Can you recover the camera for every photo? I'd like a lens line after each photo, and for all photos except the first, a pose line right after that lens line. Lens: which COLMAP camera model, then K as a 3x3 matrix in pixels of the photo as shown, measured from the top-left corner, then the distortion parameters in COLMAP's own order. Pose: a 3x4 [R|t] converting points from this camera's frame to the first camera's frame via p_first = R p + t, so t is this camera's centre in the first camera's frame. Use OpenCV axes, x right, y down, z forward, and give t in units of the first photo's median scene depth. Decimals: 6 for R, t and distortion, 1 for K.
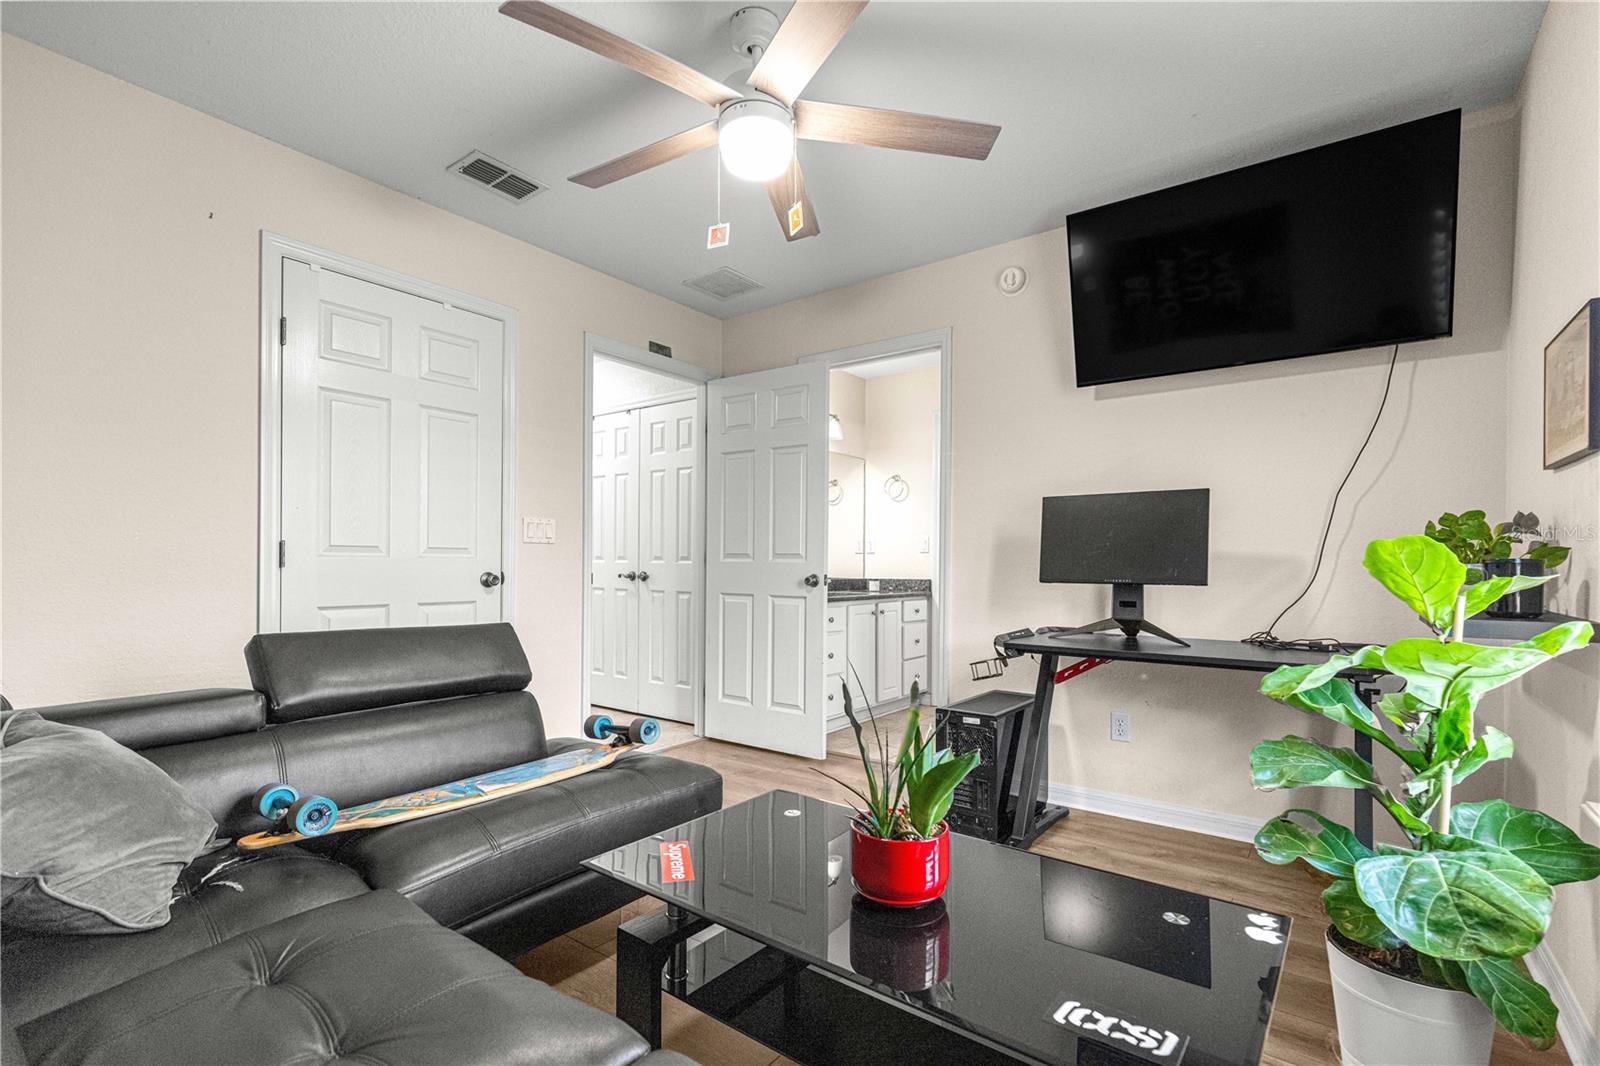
lens RADIAL K [[722.5, 0, 801.0], [0, 722.5, 548.2], [0, 0, 1]] dist [0.003980, 0.000695]
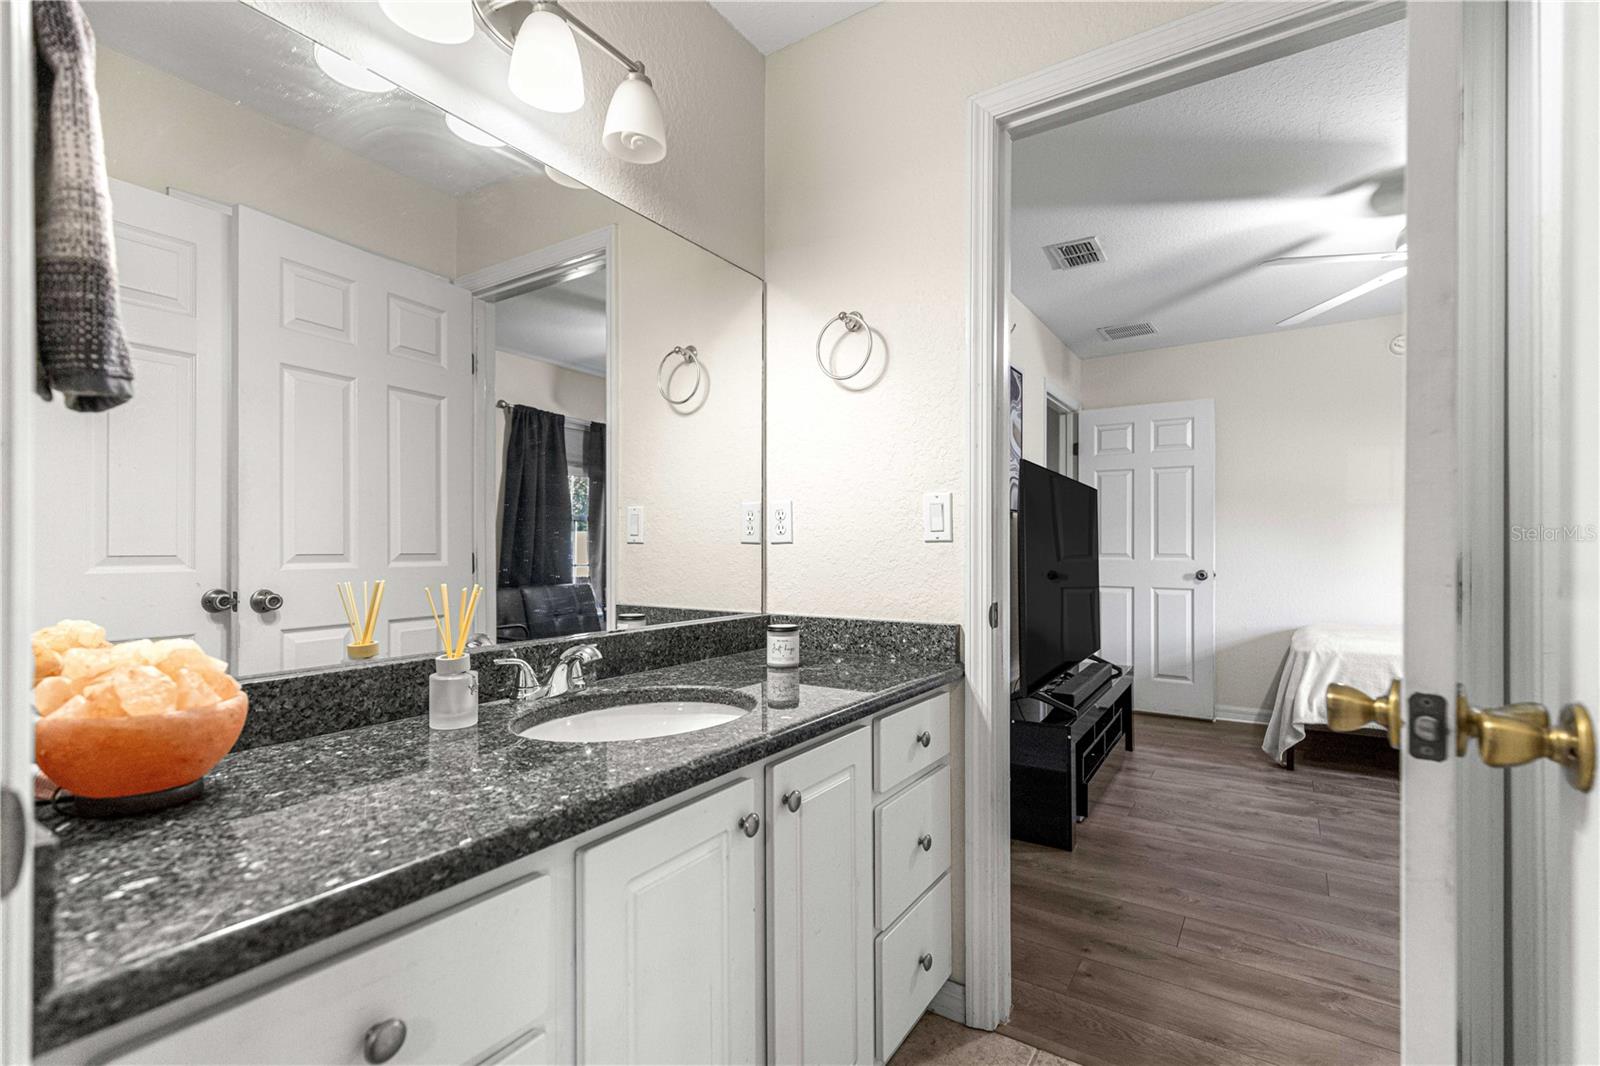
lens RADIAL K [[722.5, 0, 797.7], [0, 722.5, 536.4], [0, 0, 1]] dist [0.003980, 0.000695]
pose [[0.998456, -0.003269, 0.055461, 0.089550], [0.002731, 0.999949, 0.009758, 0.000317], [-0.055490, -0.009591, 0.998413, 0.678189]]
